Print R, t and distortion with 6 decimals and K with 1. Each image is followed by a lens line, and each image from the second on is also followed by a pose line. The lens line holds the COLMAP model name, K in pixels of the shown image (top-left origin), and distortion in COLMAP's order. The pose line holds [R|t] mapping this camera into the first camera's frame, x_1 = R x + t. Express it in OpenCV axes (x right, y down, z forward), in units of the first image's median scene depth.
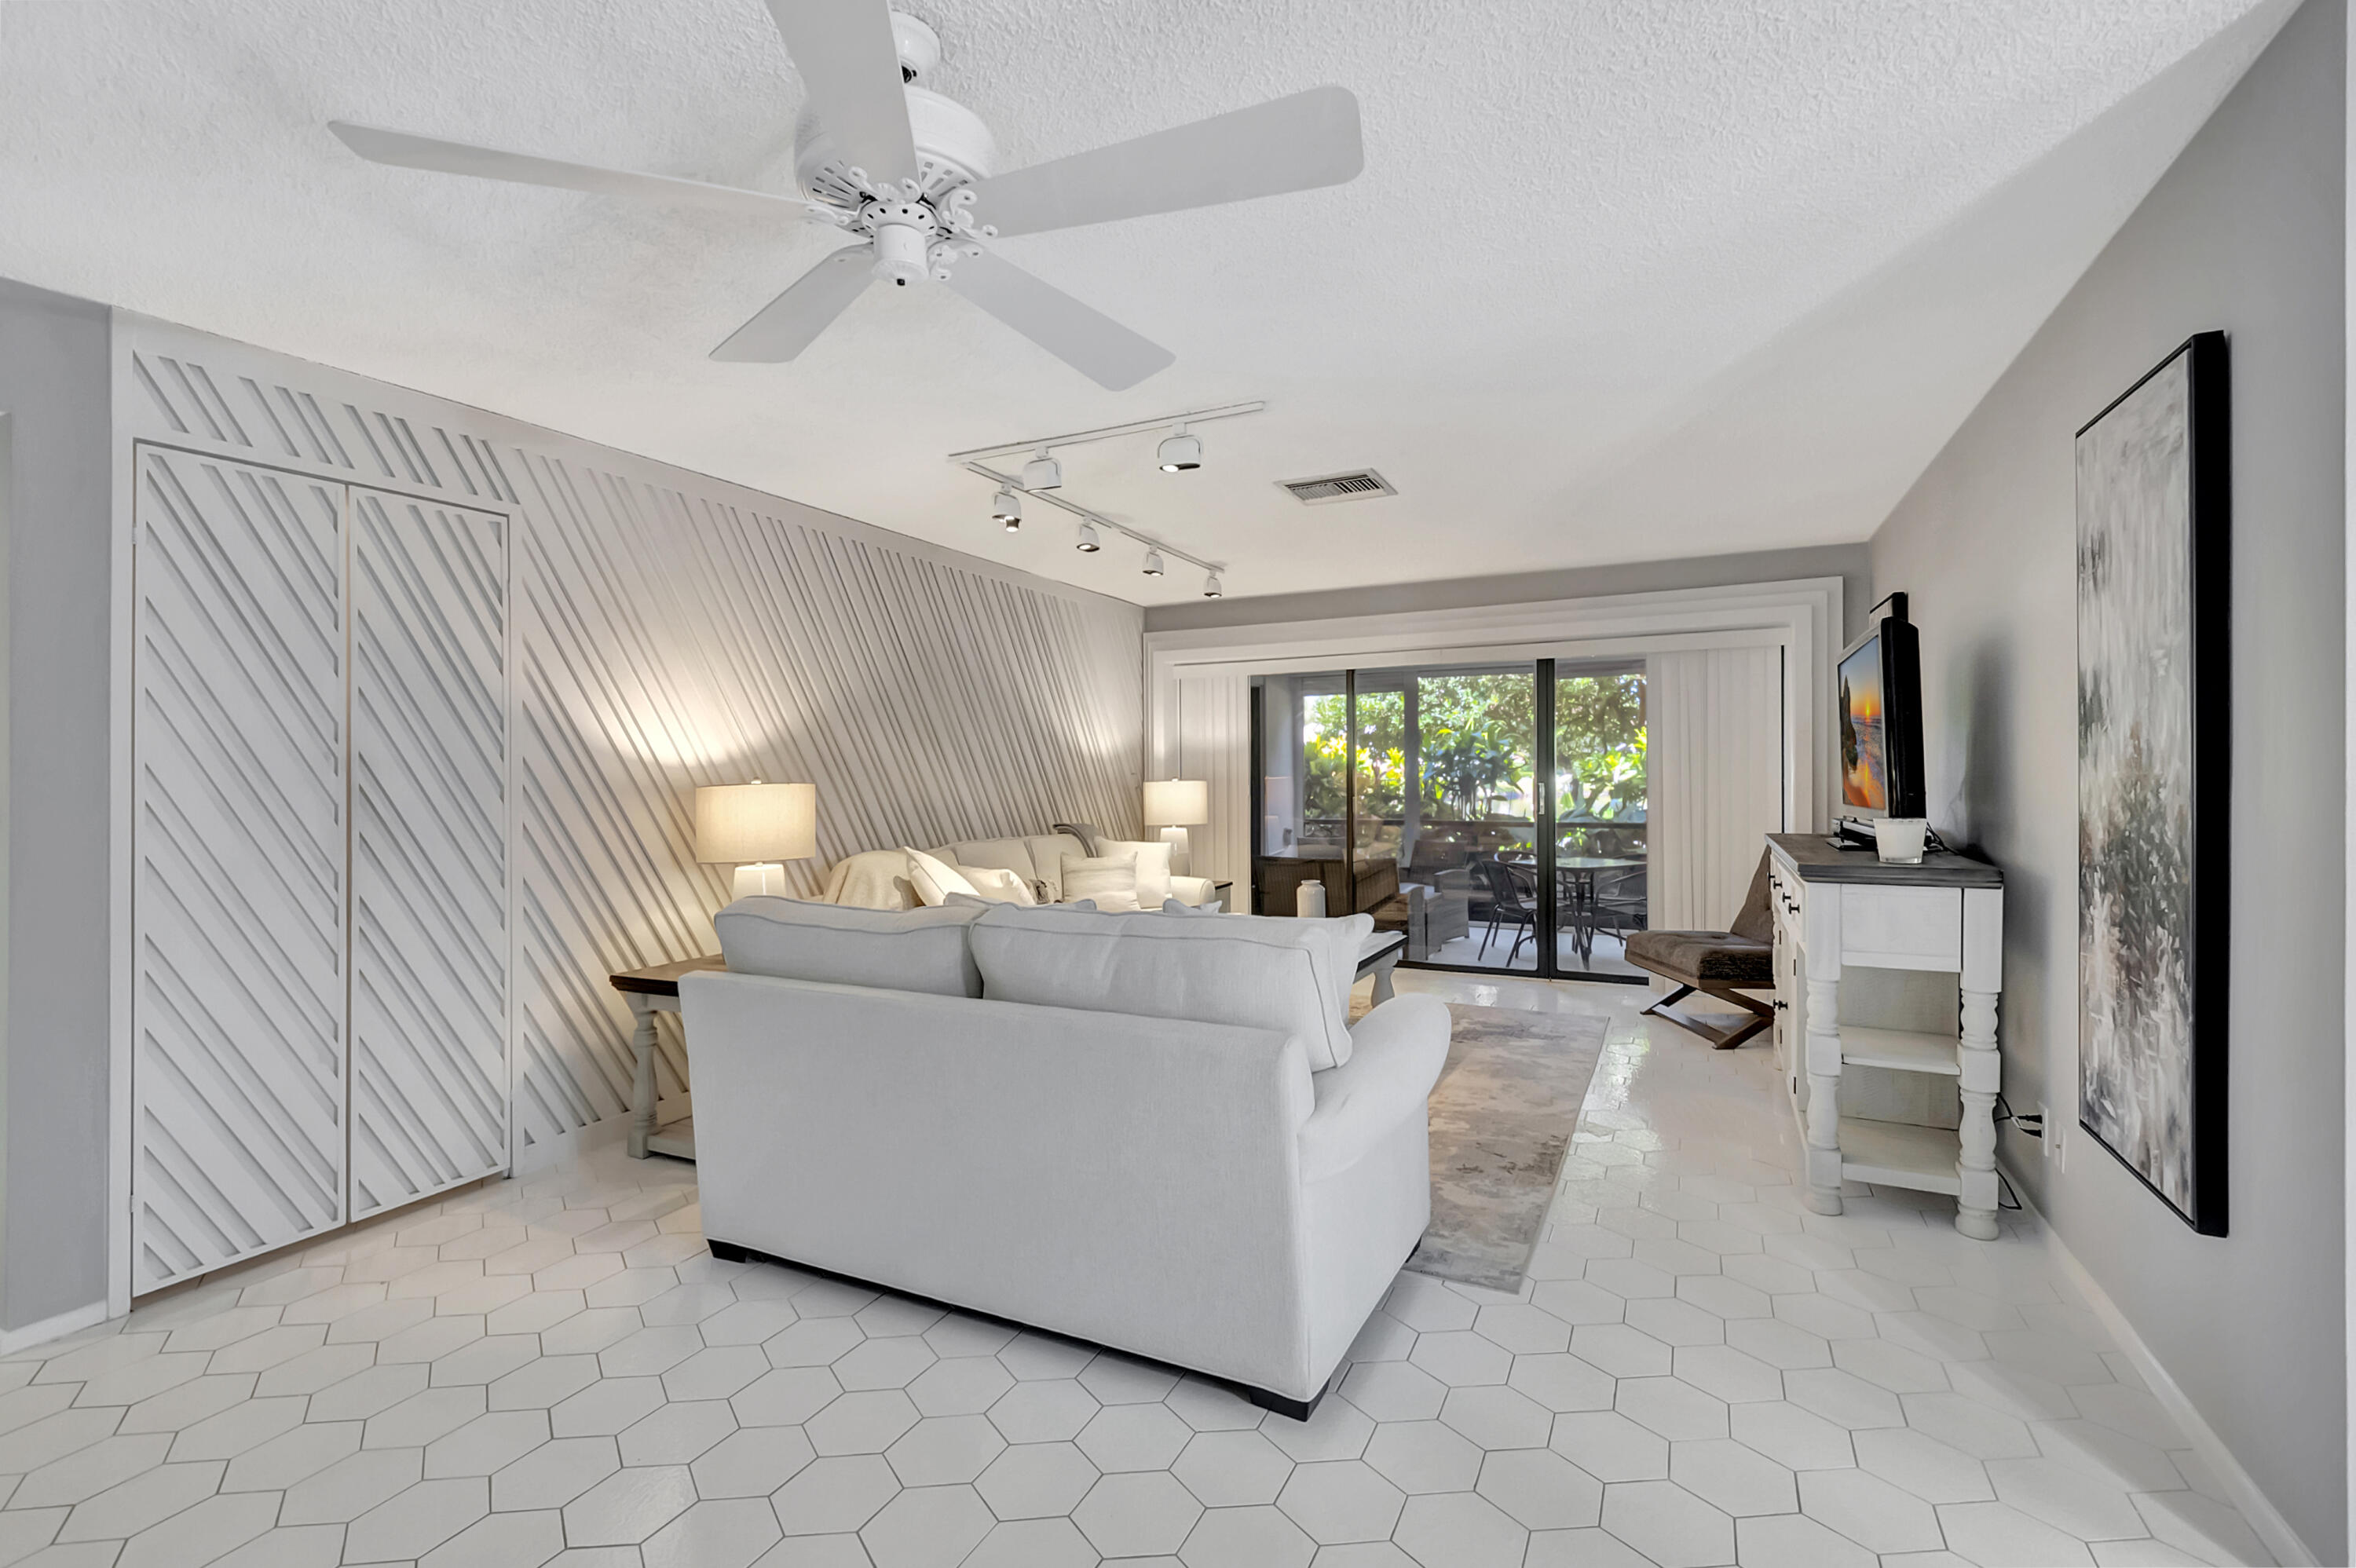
lens RADIAL K [[1045.5, 0, 1174.6], [0, 1045.5, 768.9], [0, 0, 1]] dist [-0.000482, -0.000234]
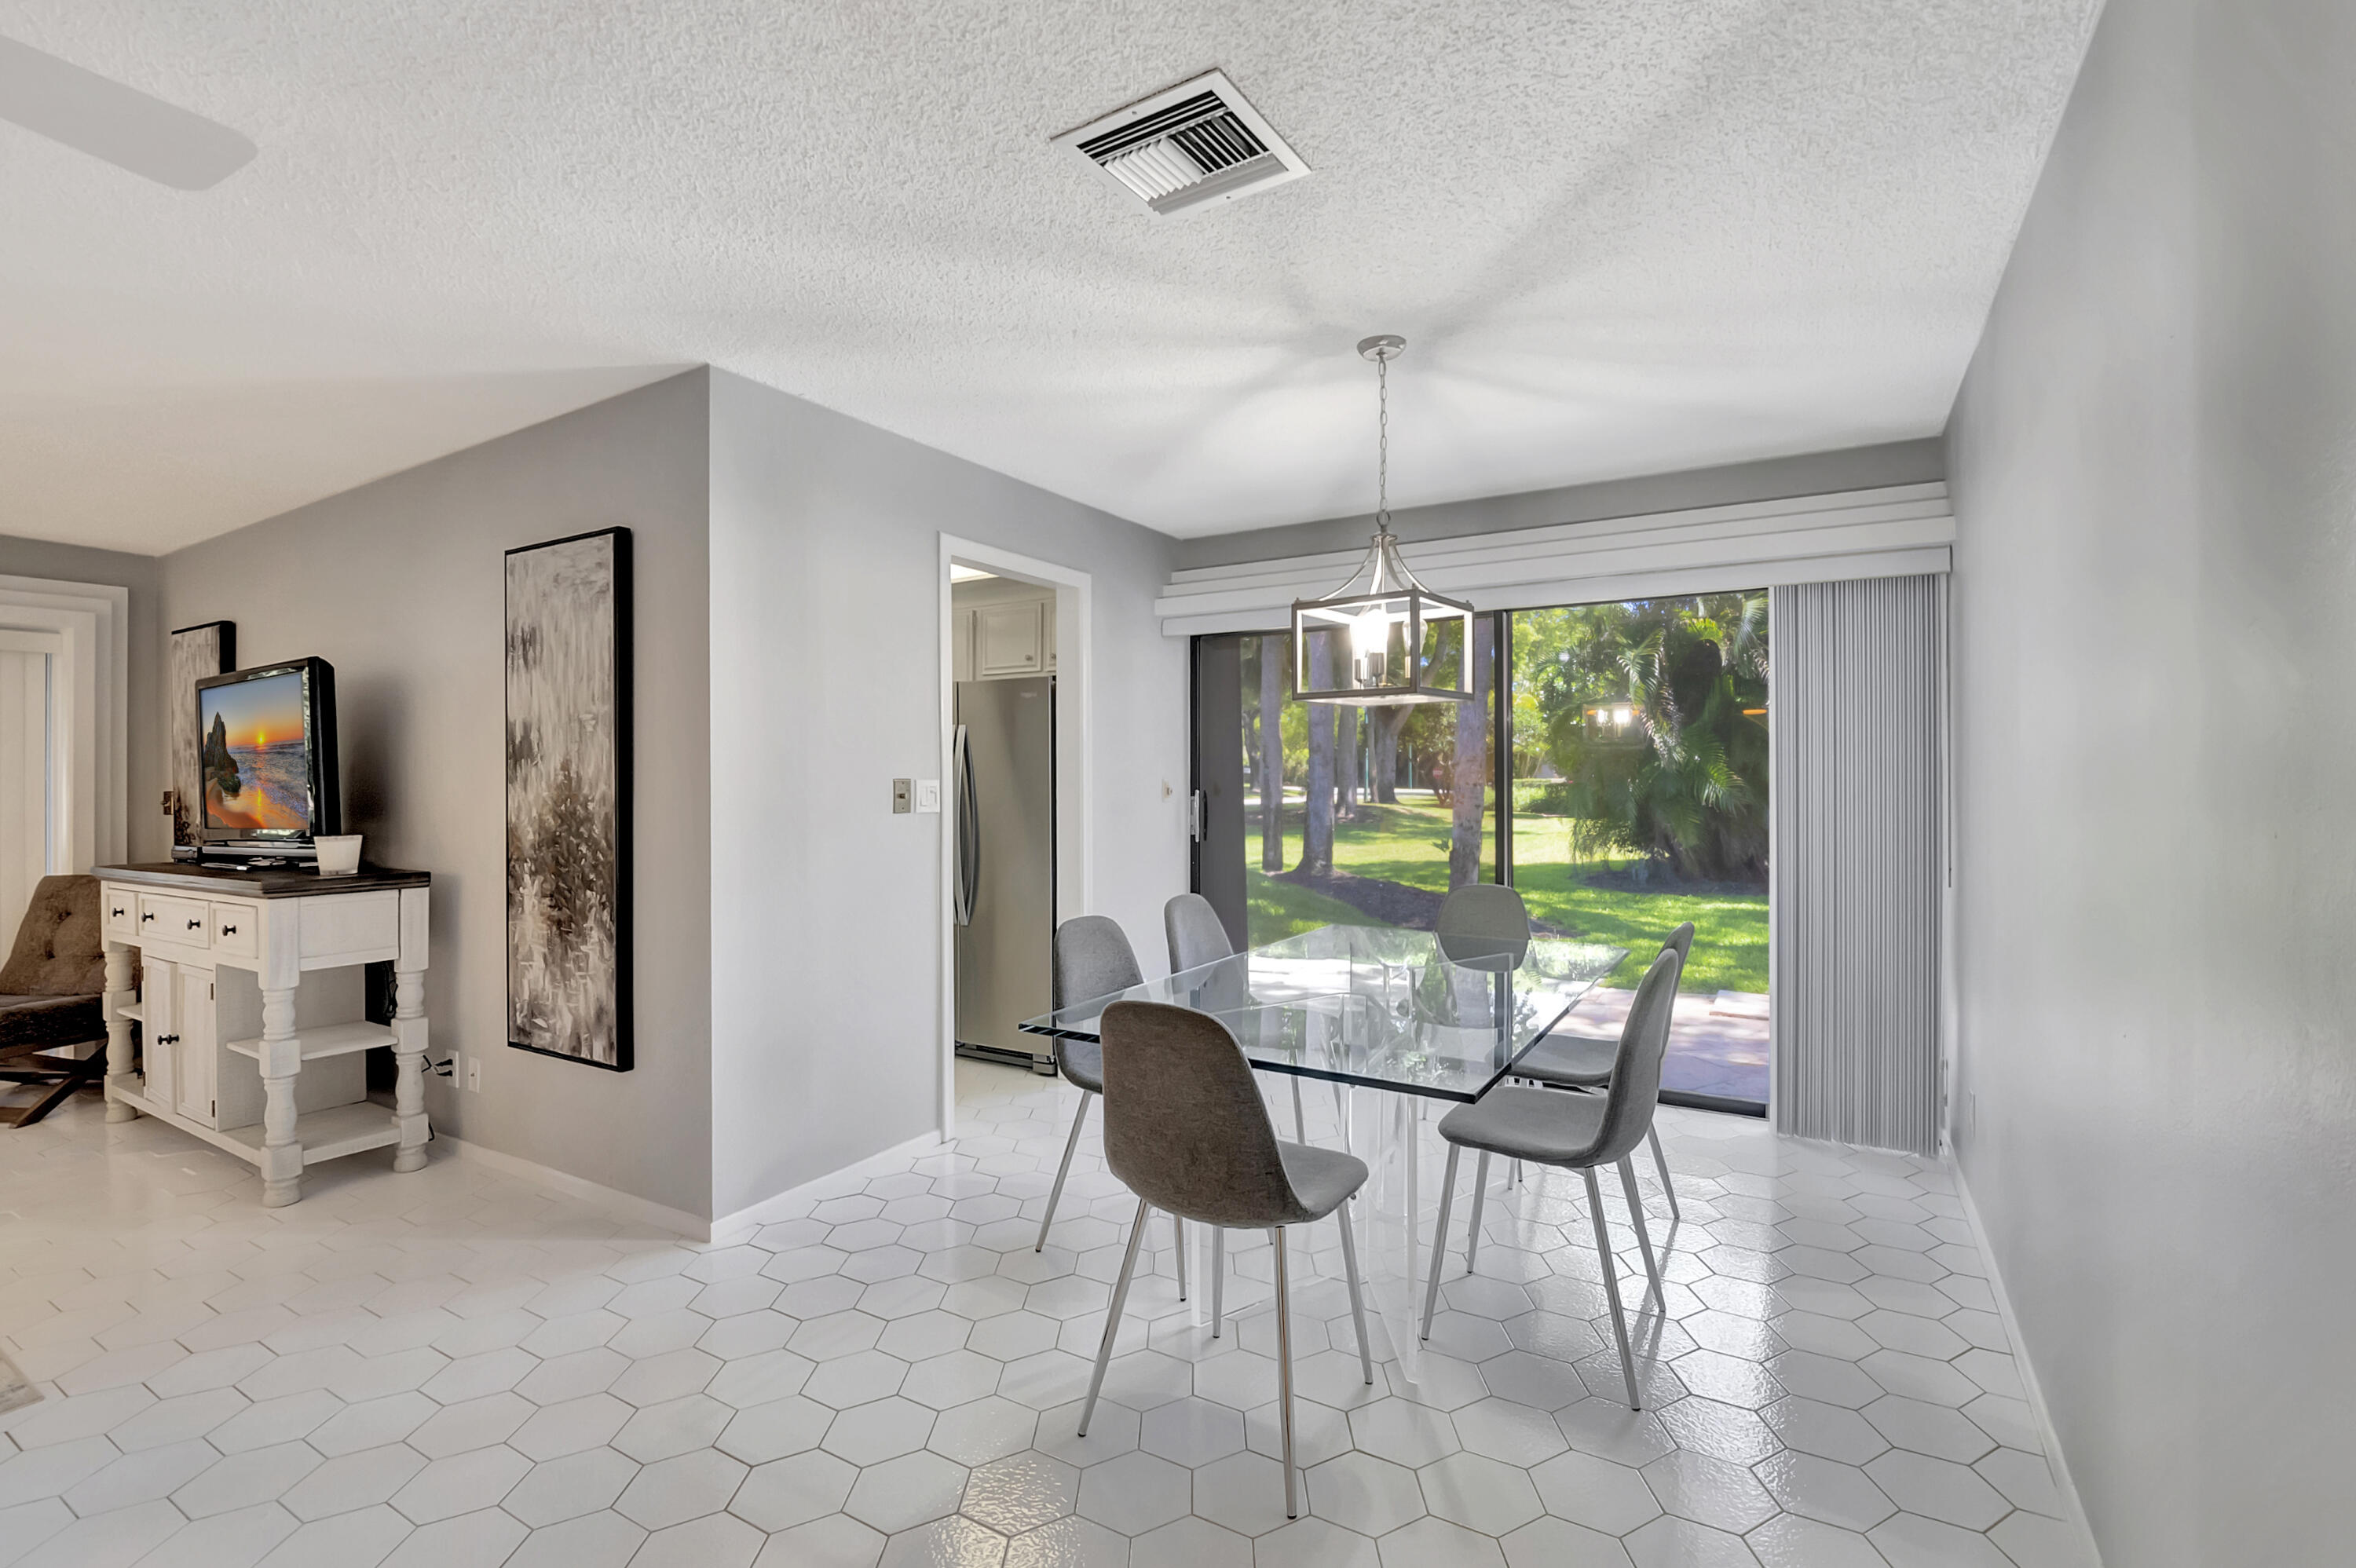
lens RADIAL K [[1061.2, 0, 1178.0], [0, 1061.2, 784.0], [0, 0, 1]] dist [-0.020847, -0.000182]
pose [[0.082994, 0.004132, 0.996541, -0.370197], [0.008008, 0.999956, -0.004813, 0.003666], [-0.996518, 0.008380, 0.082957, -0.009209]]
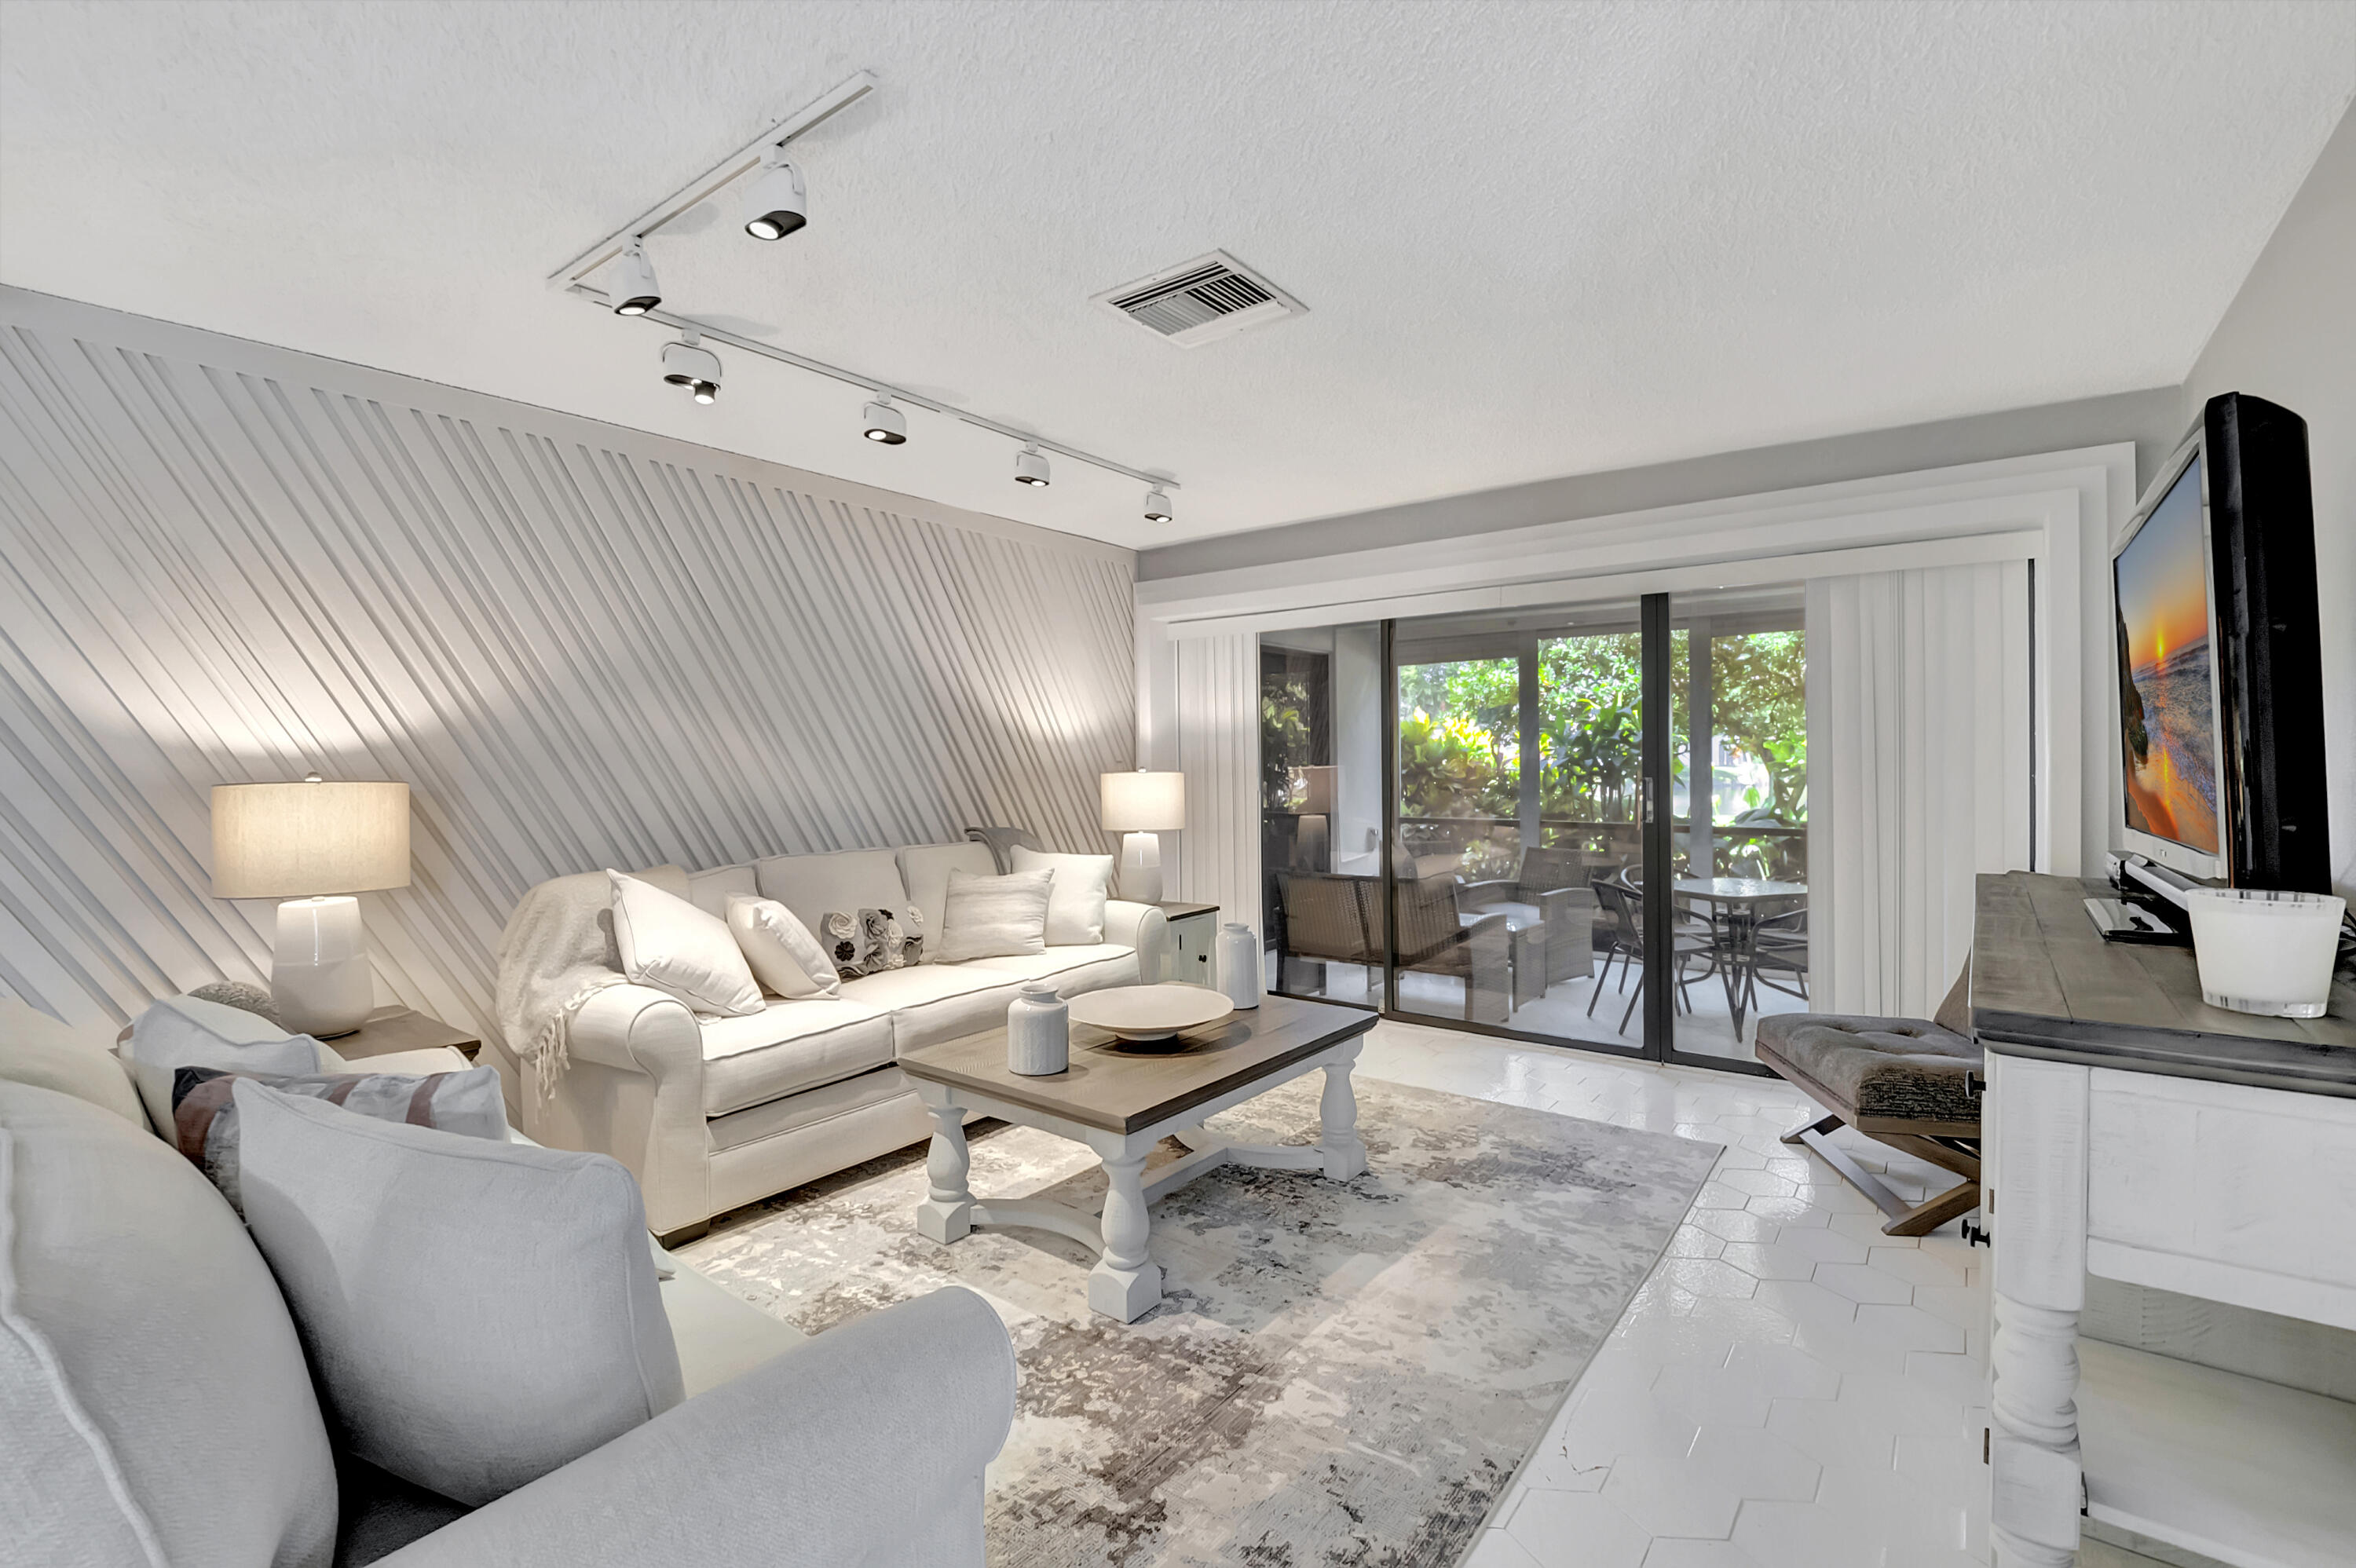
lens RADIAL K [[1061.8, 0, 1180.1], [0, 1061.8, 754.5], [0, 0, 1]] dist [-0.019630, -0.000402]
pose [[0.982838, 0.000829, -0.184471, 0.371783], [-0.000615, 0.999999, 0.001218, -0.004720], [0.184471, -0.001084, 0.982837, 0.548854]]
